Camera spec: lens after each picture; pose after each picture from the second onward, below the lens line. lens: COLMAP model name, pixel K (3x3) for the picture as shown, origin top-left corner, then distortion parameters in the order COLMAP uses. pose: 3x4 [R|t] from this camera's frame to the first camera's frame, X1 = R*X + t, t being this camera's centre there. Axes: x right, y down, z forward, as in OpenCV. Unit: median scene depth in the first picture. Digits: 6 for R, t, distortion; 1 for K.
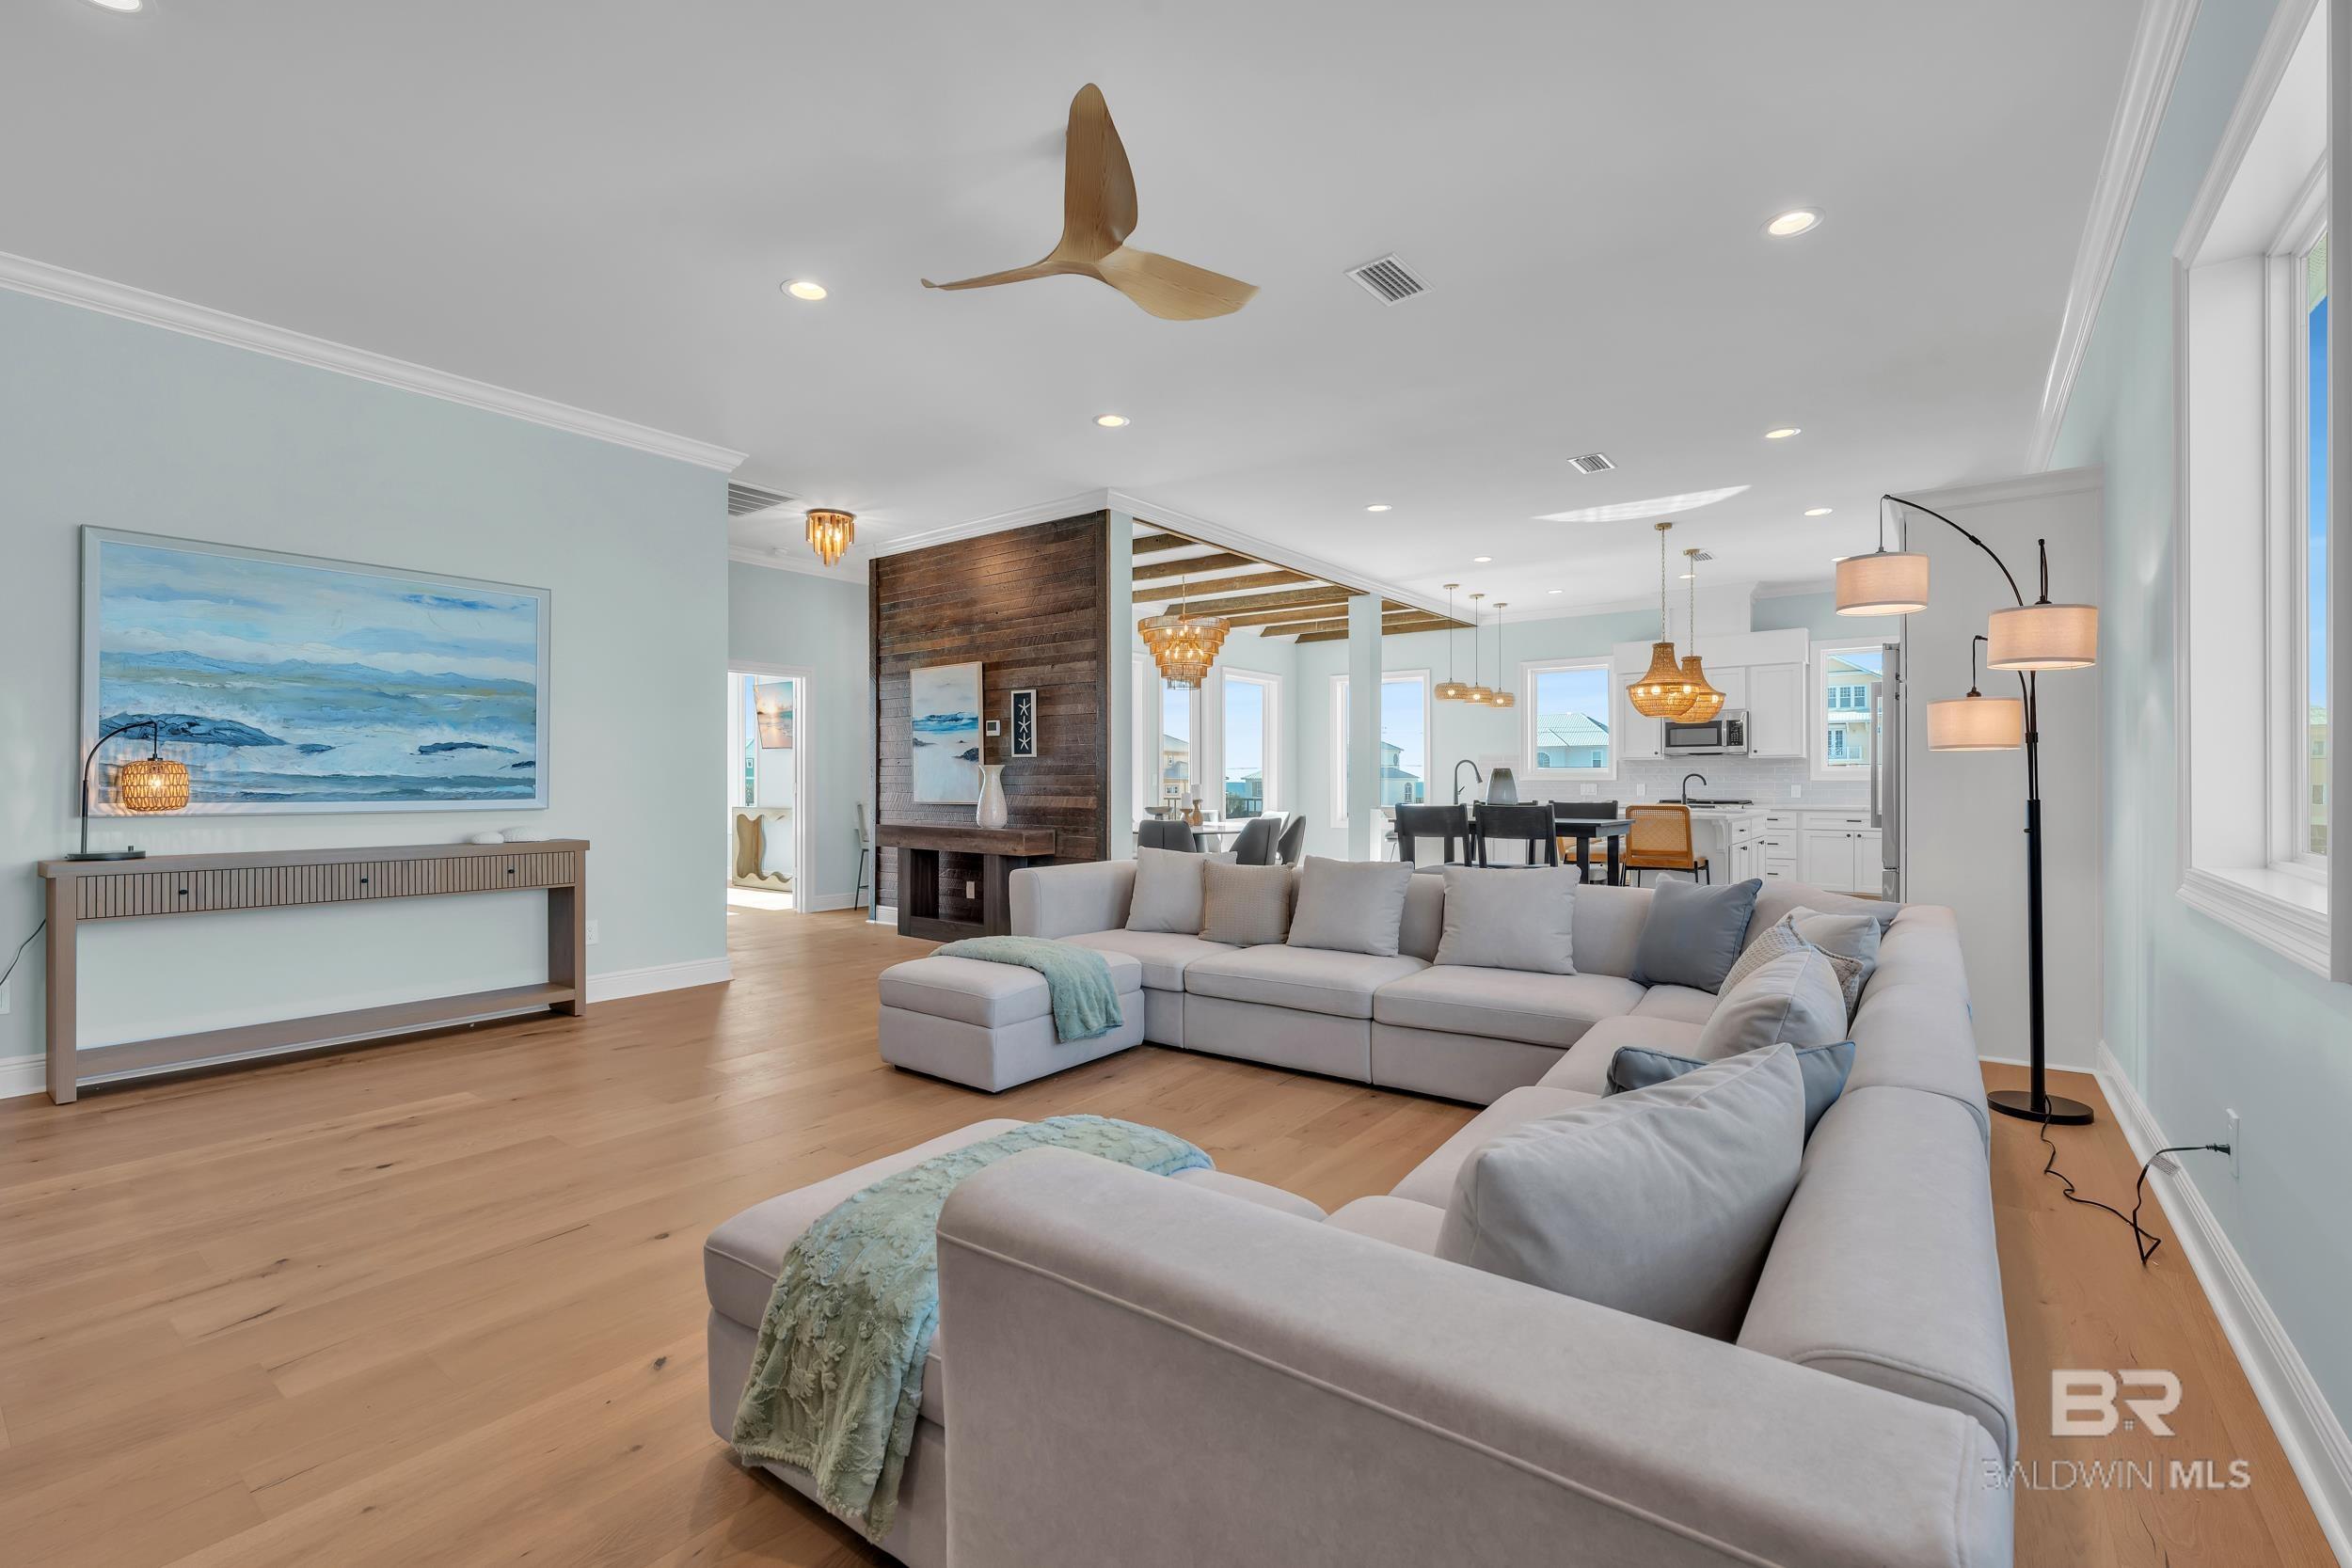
lens RADIAL K [[1014.3, 0, 1171.0], [0, 1014.3, 769.8], [0, 0, 1]] dist [-0.002770, -0.000120]
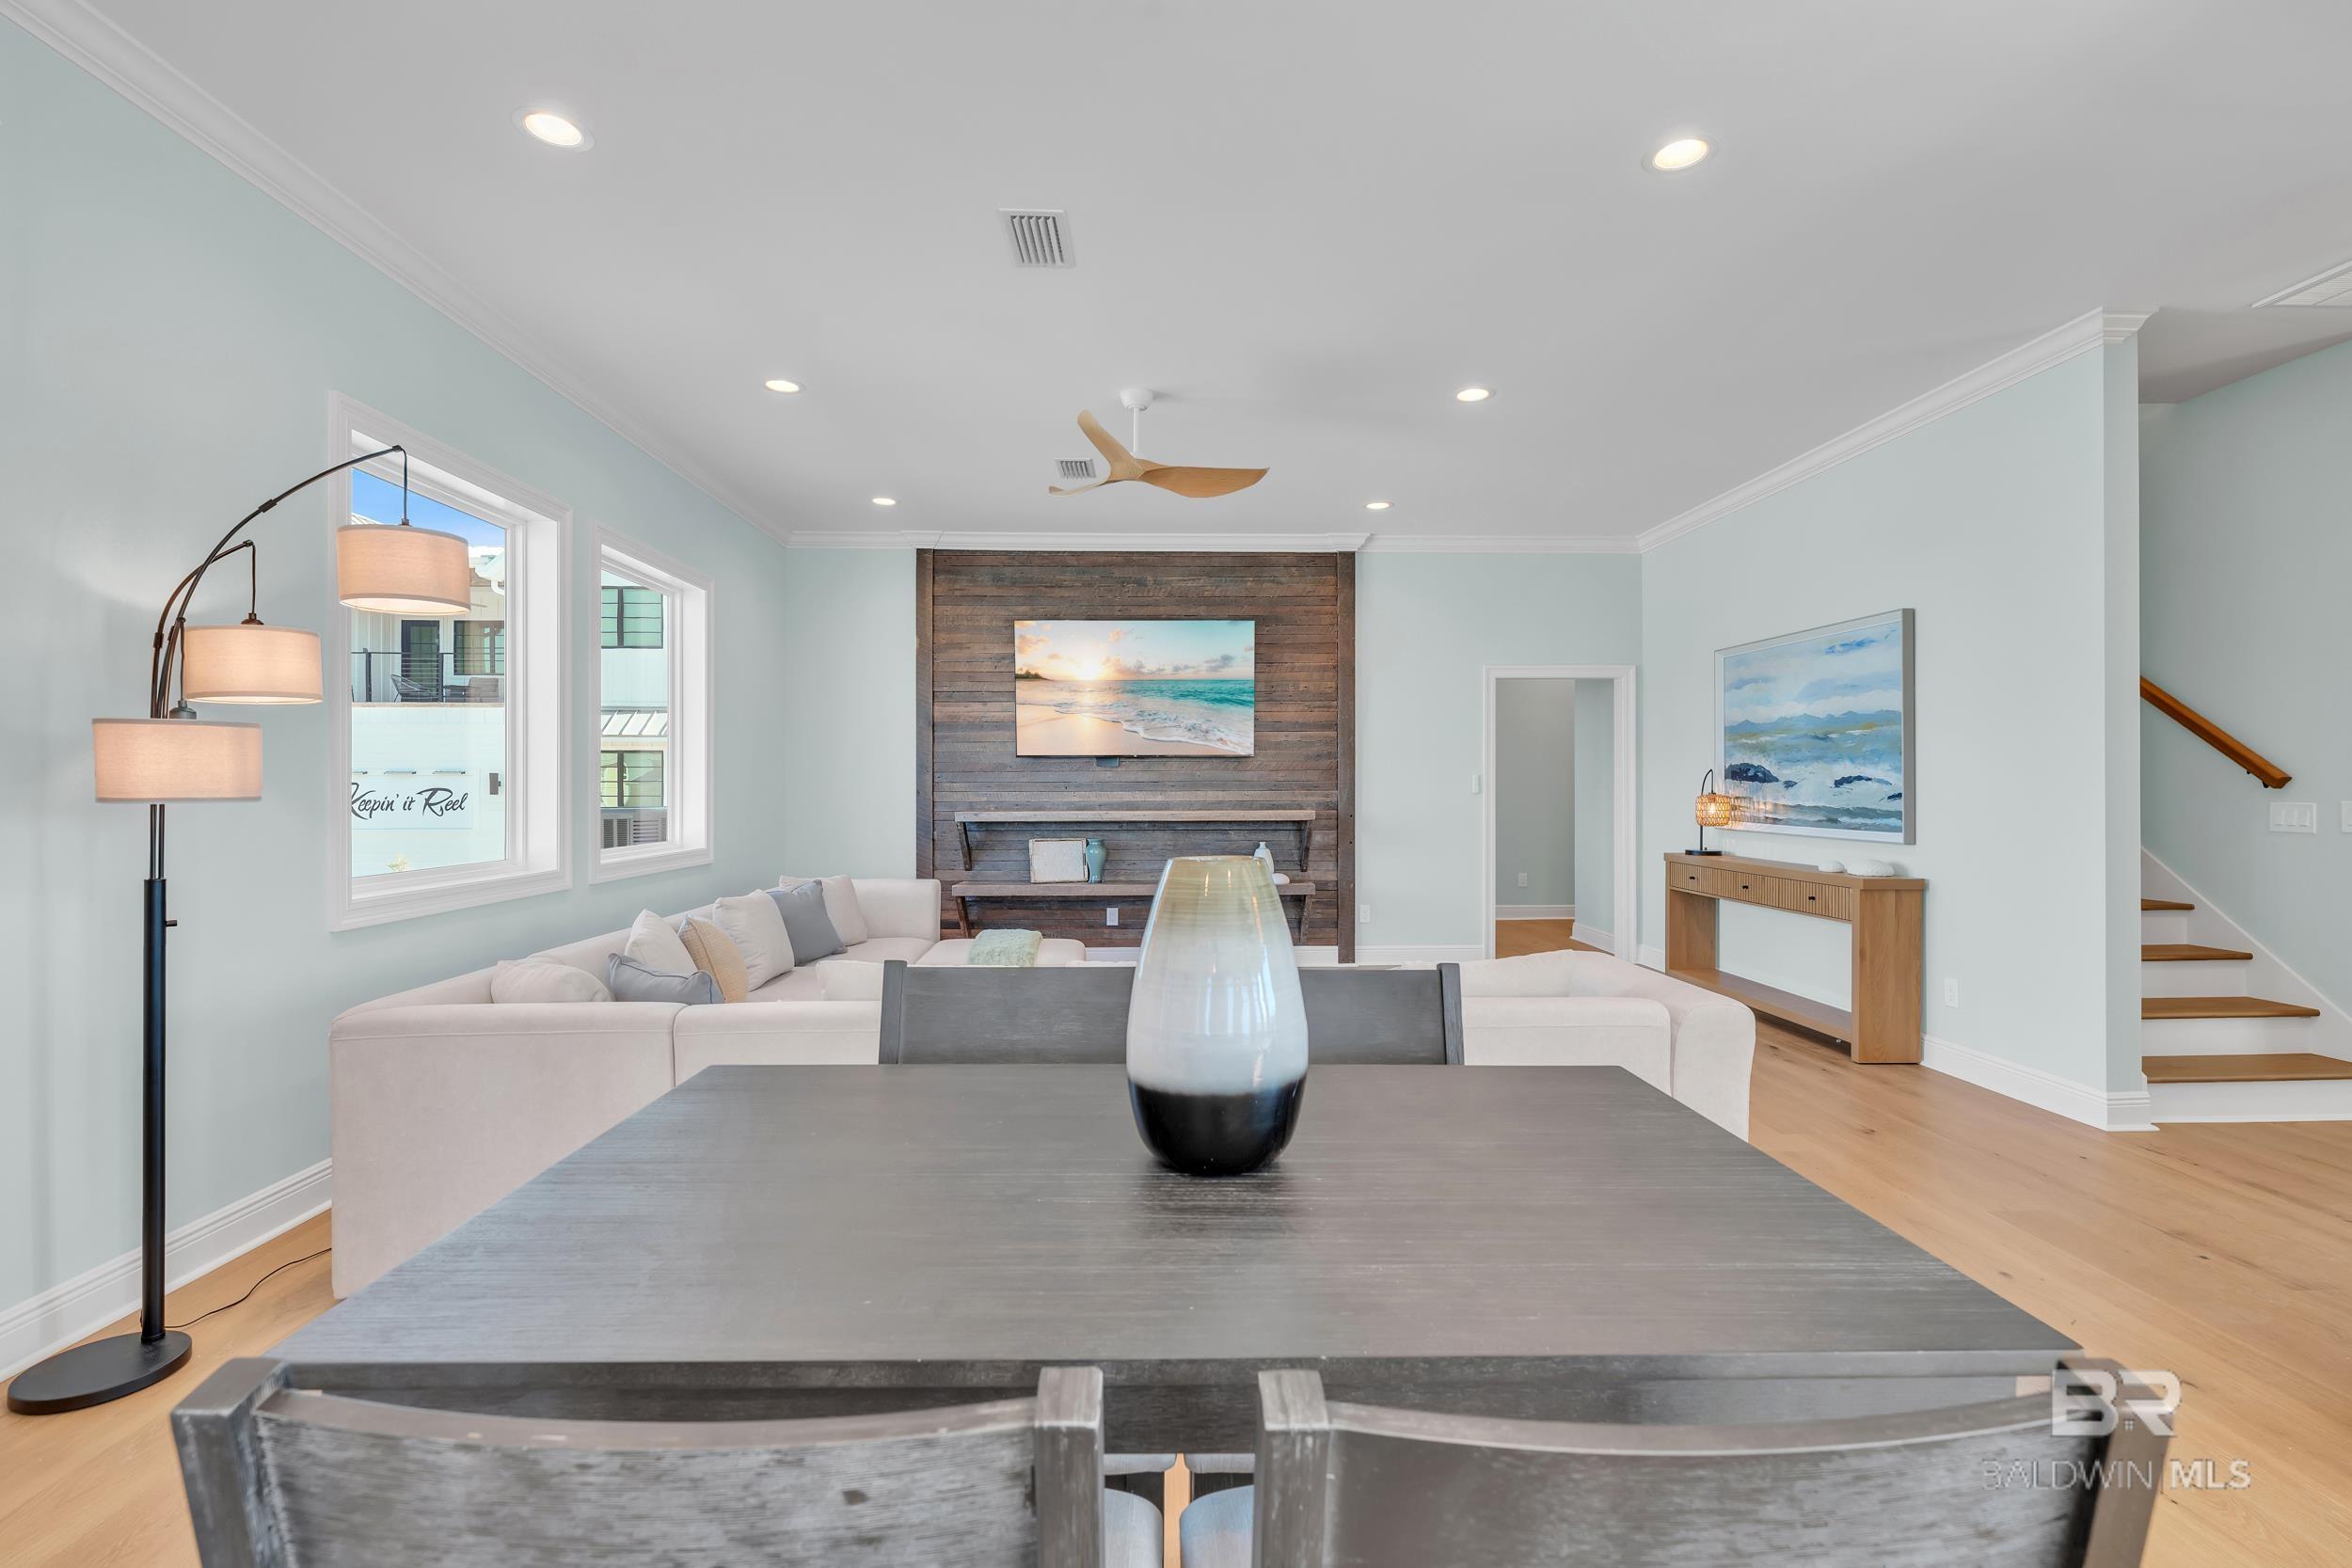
lens RADIAL K [[1045.0, 0, 1171.1], [0, 1045.0, 785.1], [0, 0, 1]] dist [-0.000370, 0.000031]
pose [[-0.774609, 0.002347, -0.632437, 0.541425], [0.009161, 0.999930, -0.007510, -0.015333], [0.632375, -0.011611, -0.774576, 1.381457]]
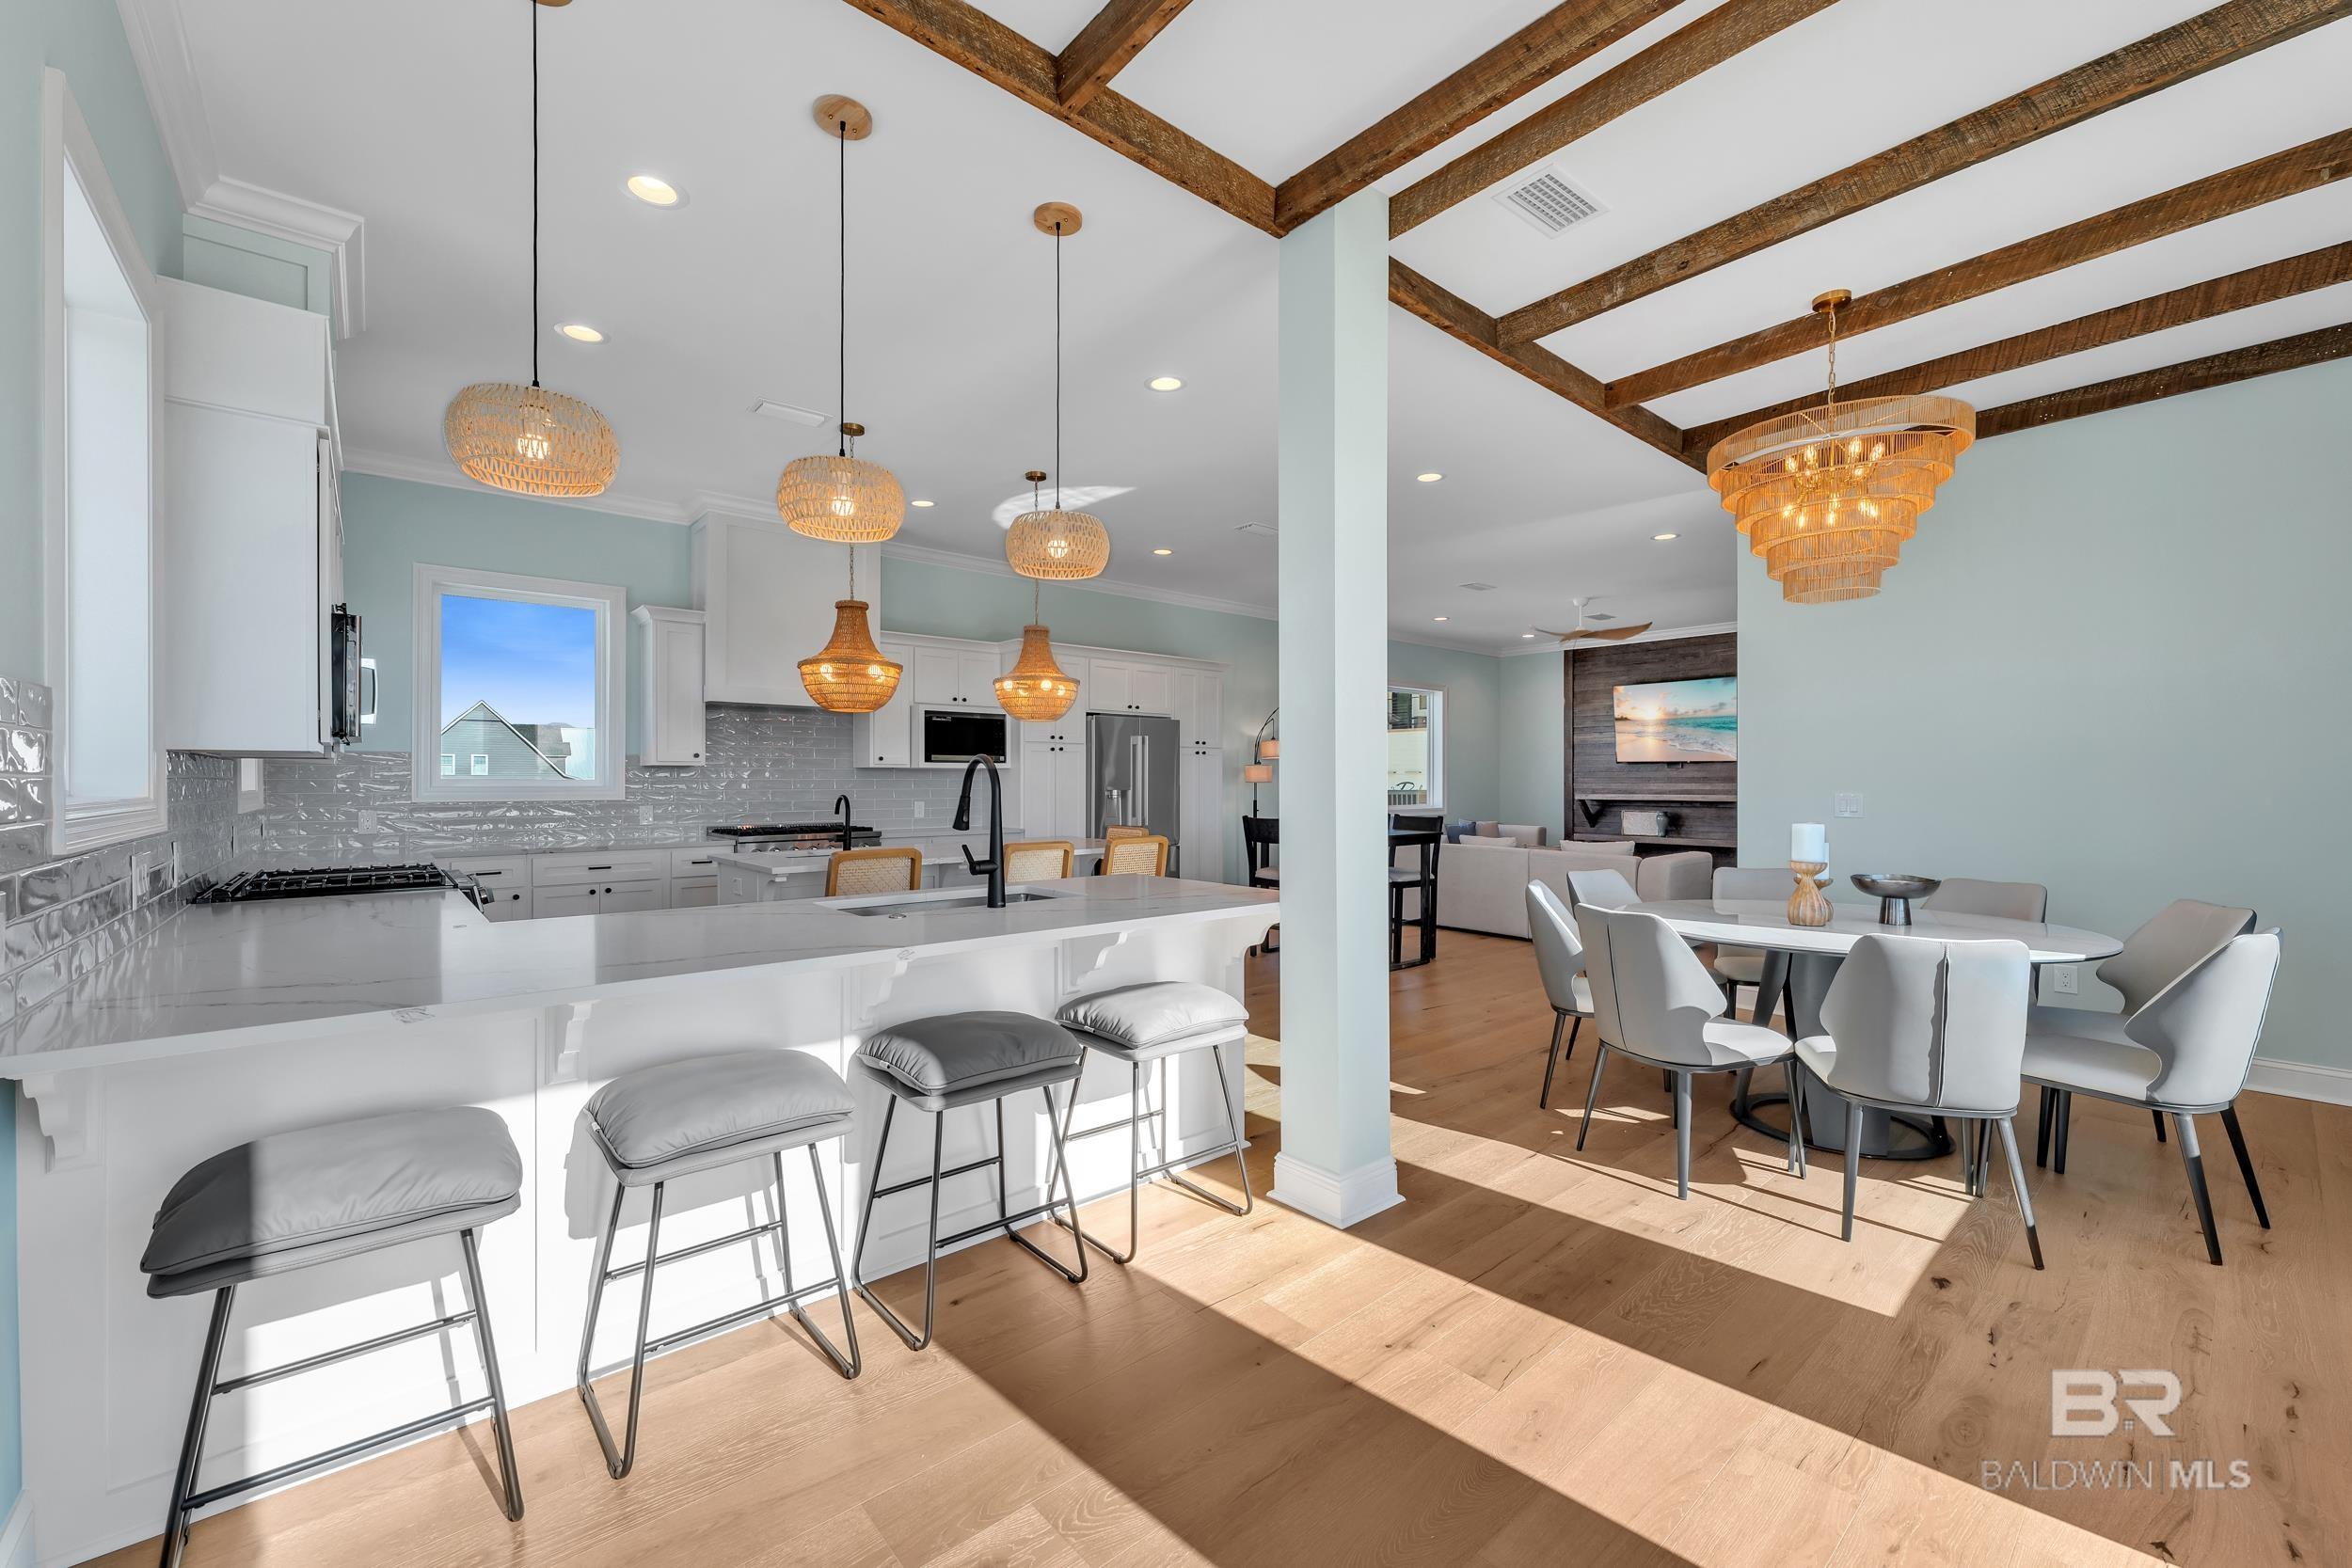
lens RADIAL K [[943.5, 0, 1172.6], [0, 943.5, 782.1], [0, 0, 1]] dist [0.001781, 0.000050]
pose [[-0.976995, 0.000695, 0.213261, 0.348916], [-0.001279, 0.999958, -0.009119, 0.001567], [-0.213258, -0.009182, -0.976953, 2.640479]]
